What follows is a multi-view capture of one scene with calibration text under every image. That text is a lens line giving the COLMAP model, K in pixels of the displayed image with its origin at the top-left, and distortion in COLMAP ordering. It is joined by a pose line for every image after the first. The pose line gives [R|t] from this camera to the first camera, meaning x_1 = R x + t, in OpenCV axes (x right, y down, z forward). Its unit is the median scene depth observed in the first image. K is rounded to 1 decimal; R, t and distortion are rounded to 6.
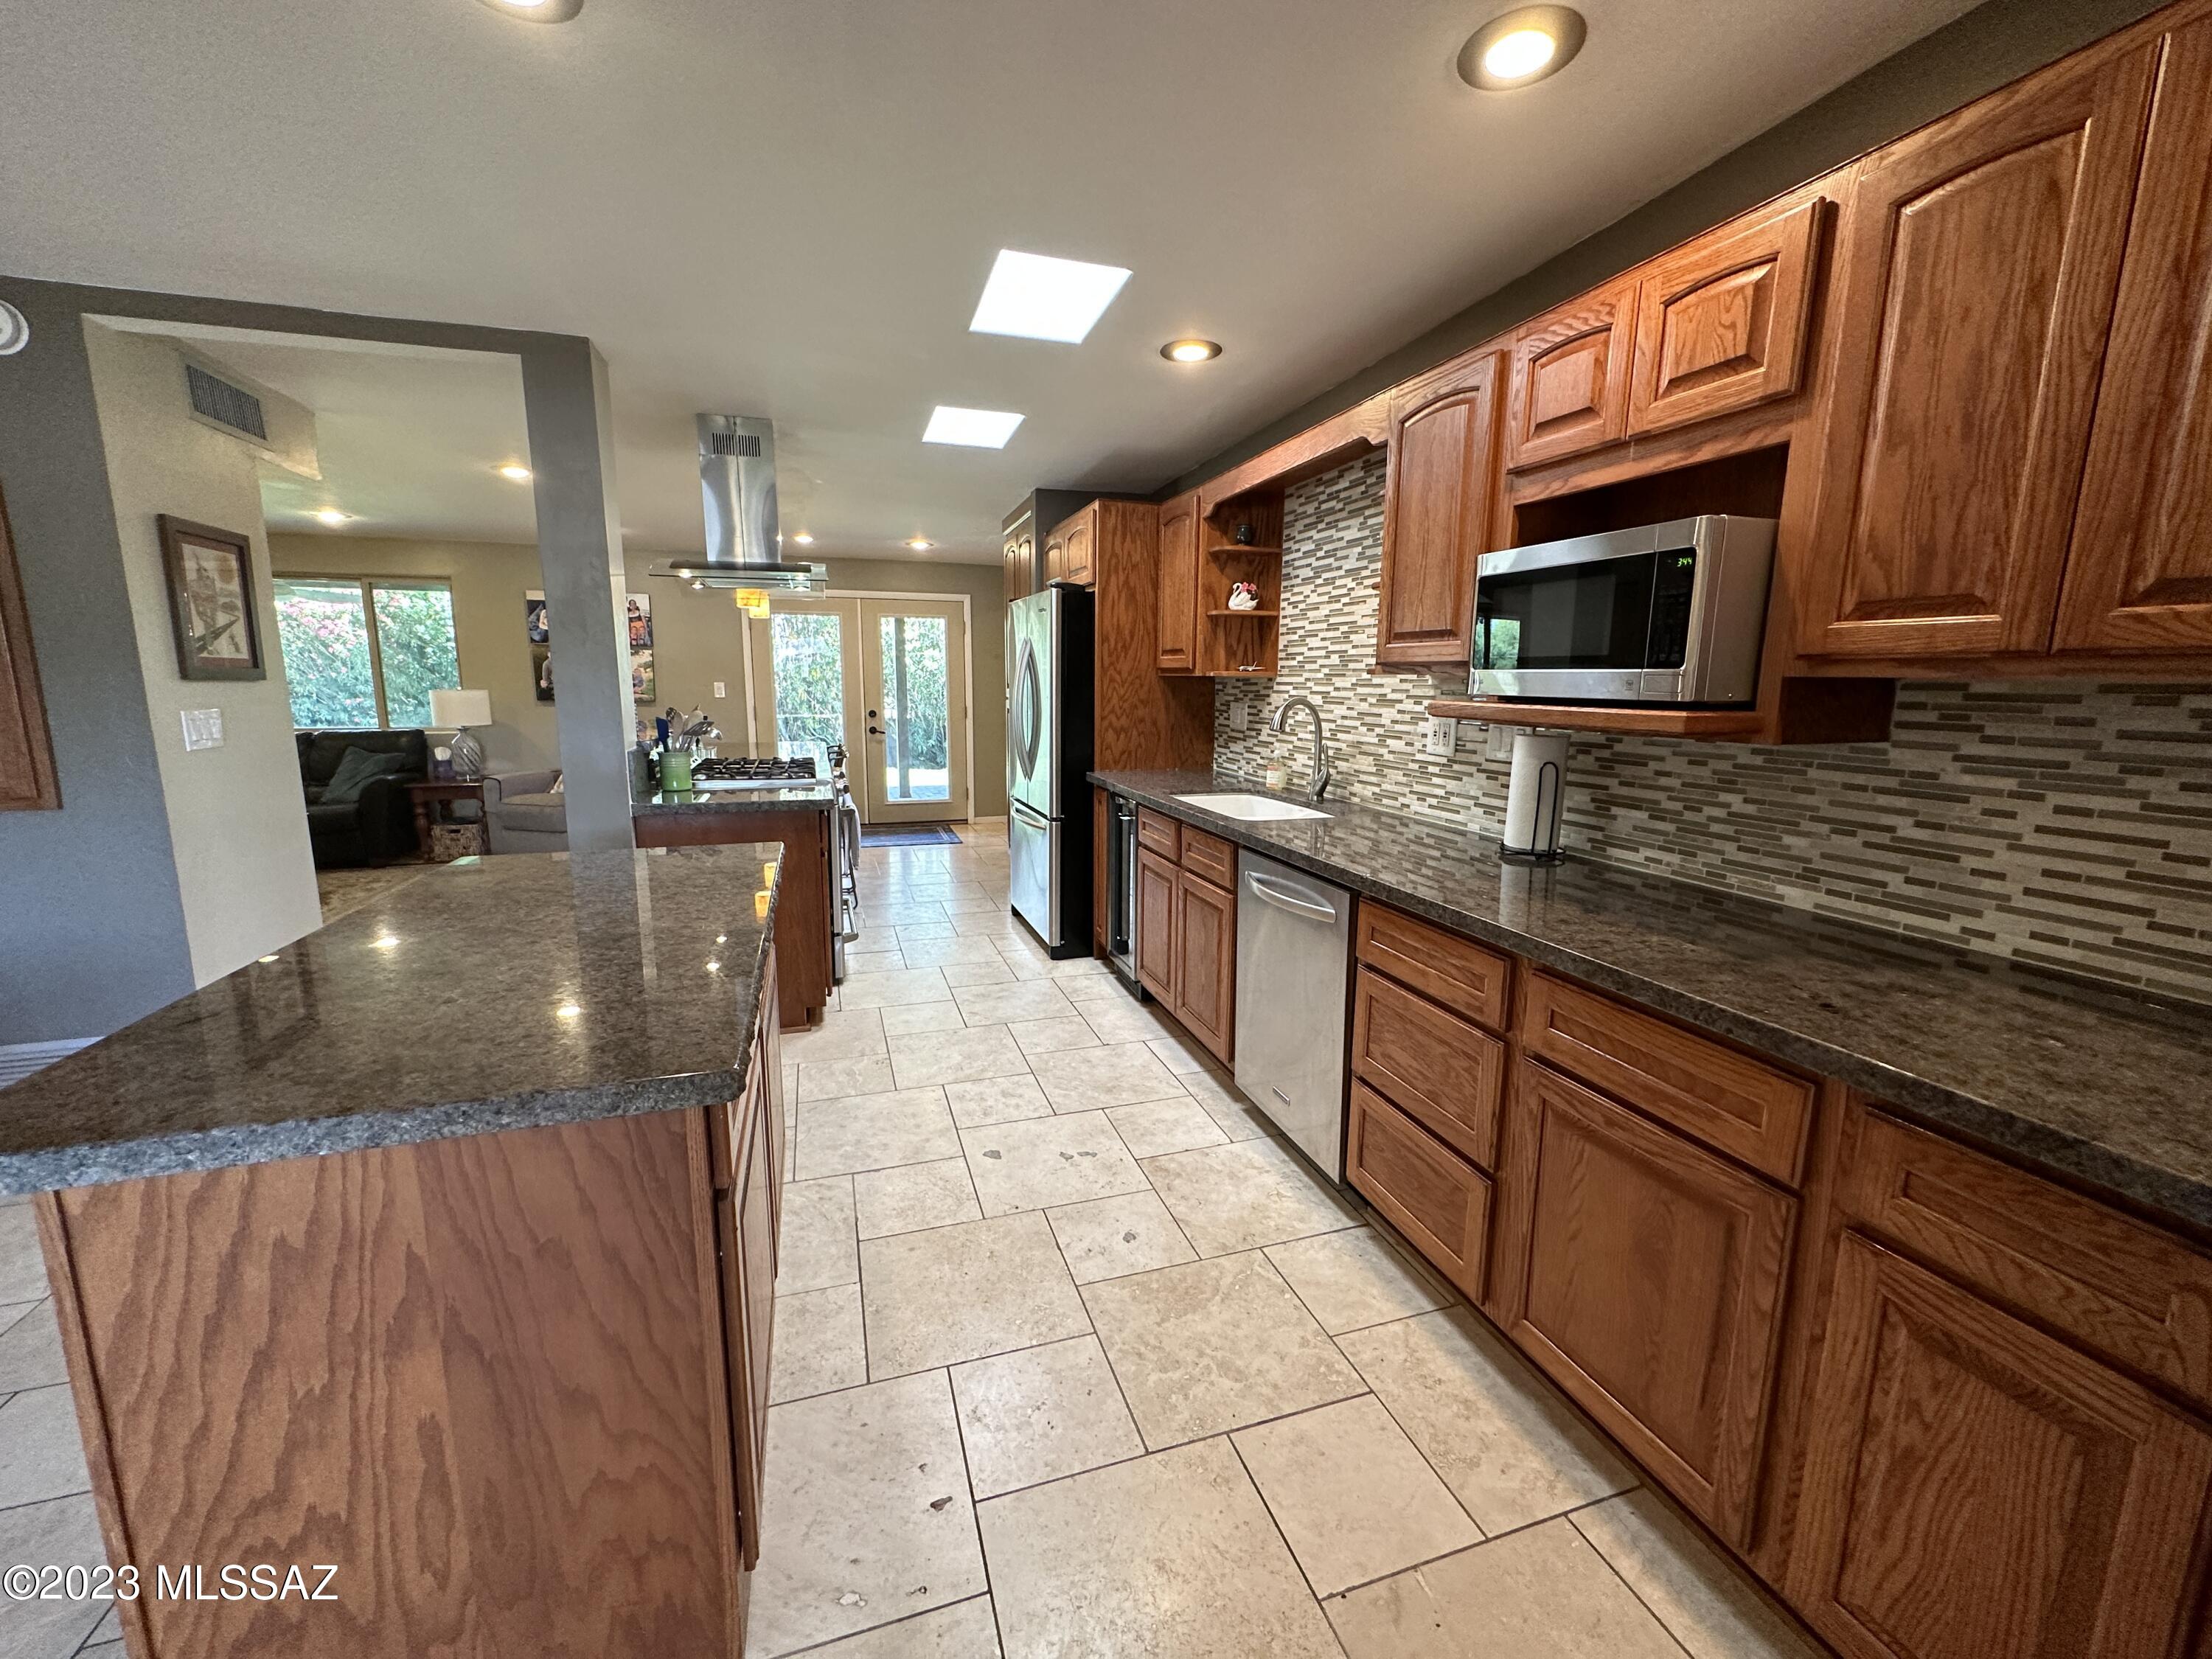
lens RADIAL K [[884.3, 0, 1104.5], [0, 884.3, 827.5], [0, 0, 1]] dist [0.000860, 0.000040]
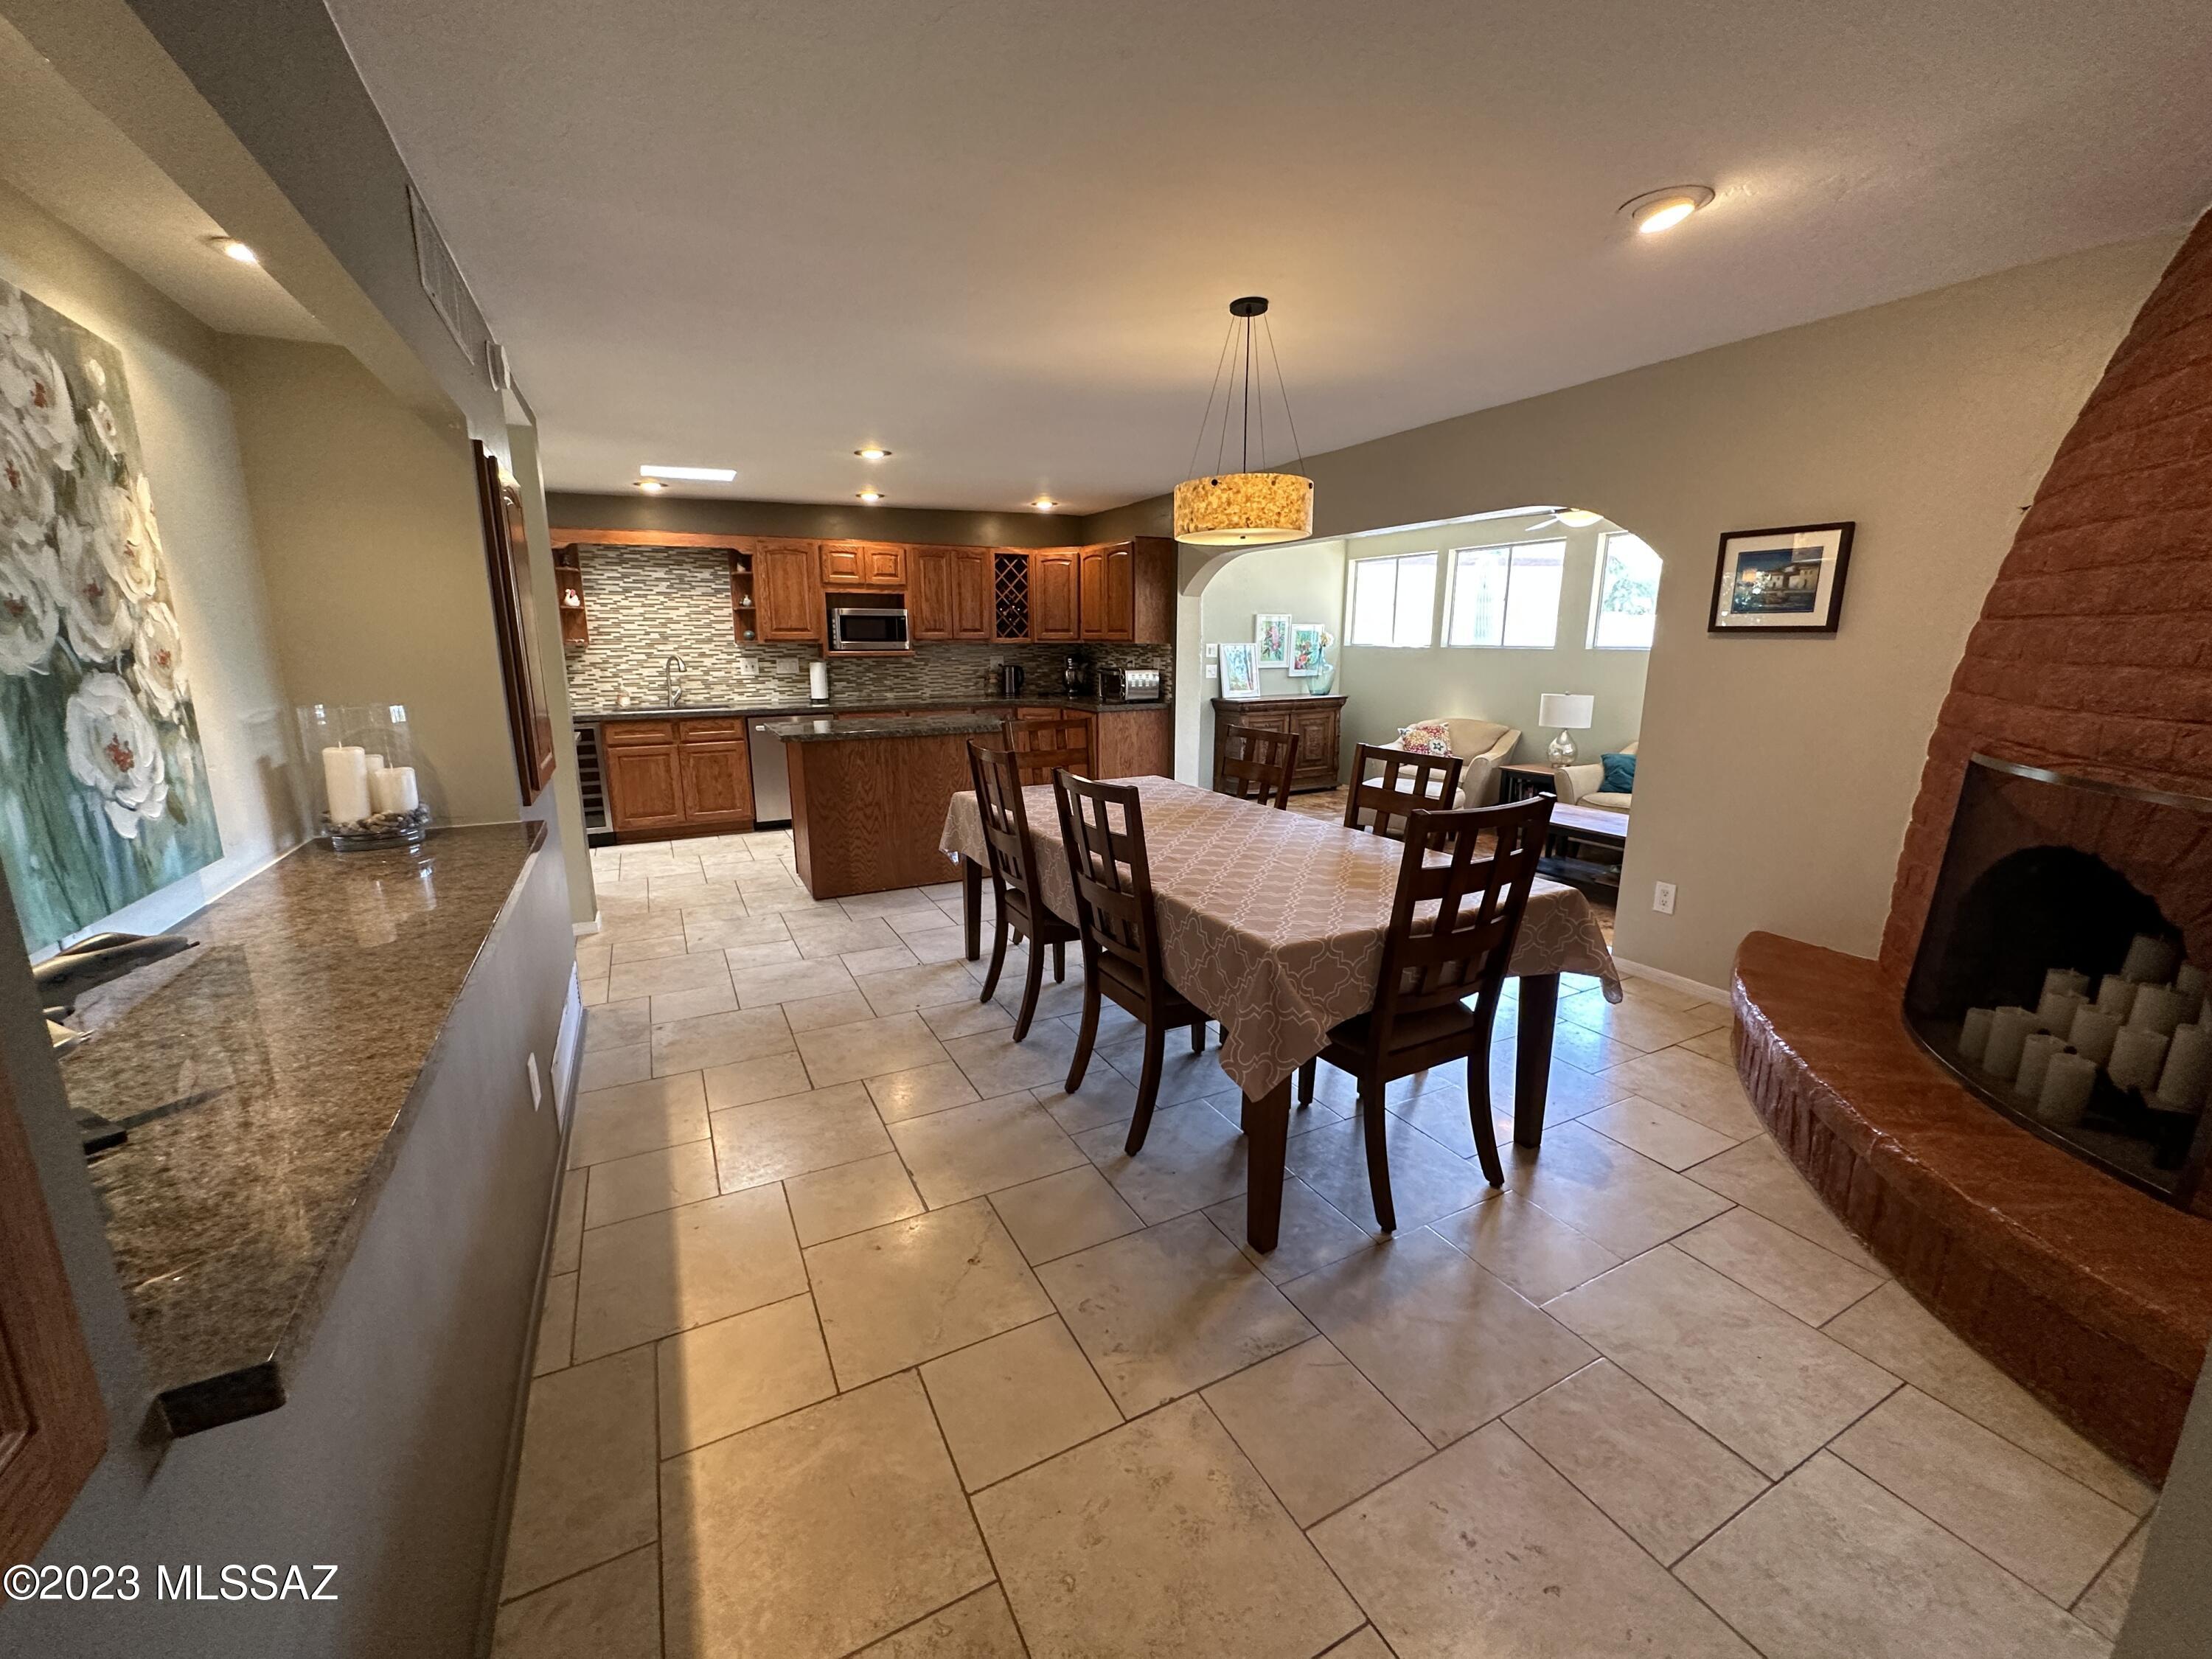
lens RADIAL K [[884.3, 0, 1104.5], [0, 884.3, 827.5], [0, 0, 1]] dist [0.000860, 0.000040]
pose [[-0.167966, -0.216930, 0.961628, -2.220314], [0.166440, 0.955242, 0.244561, -0.111125], [-0.971640, 0.201132, -0.124343, 0.403109]]
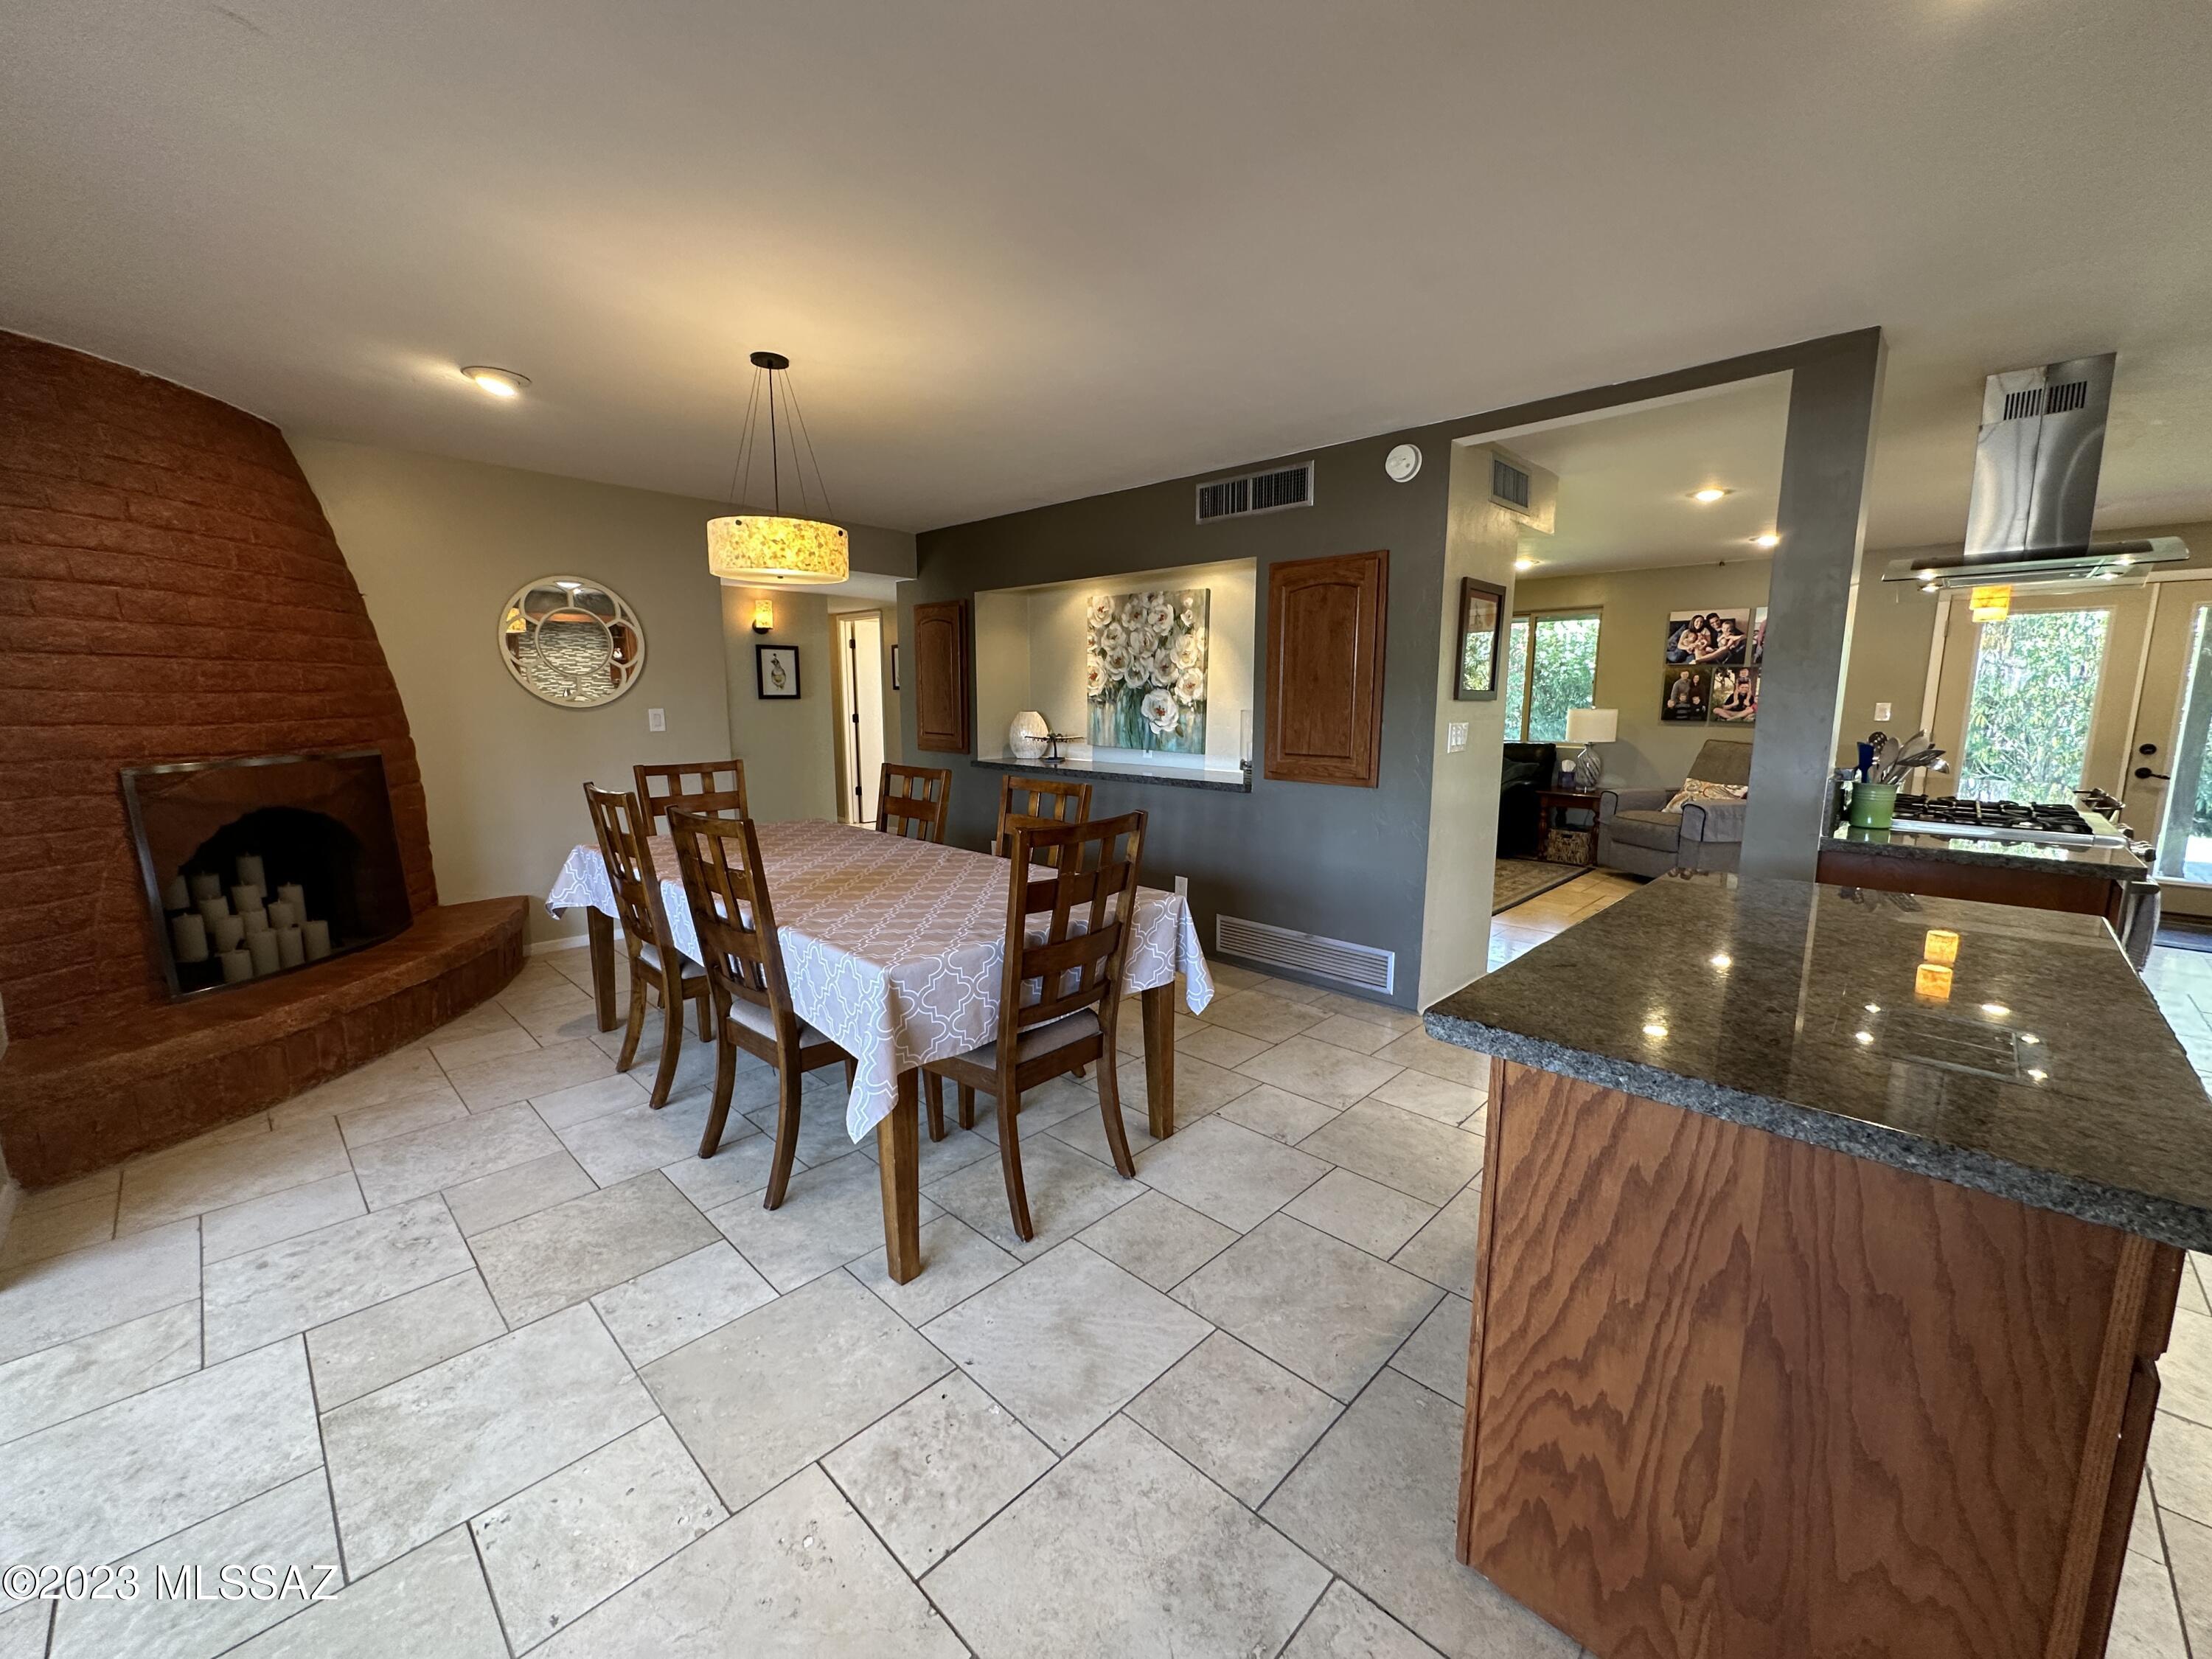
lens RADIAL K [[884.3, 0, 1104.5], [0, 884.3, 827.5], [0, 0, 1]] dist [0.000860, 0.000040]
pose [[0.470847, 0.127213, -0.872995, -0.094331], [-0.146099, 0.987129, 0.065046, 0.012924], [0.870033, 0.096917, 0.483373, -0.081279]]
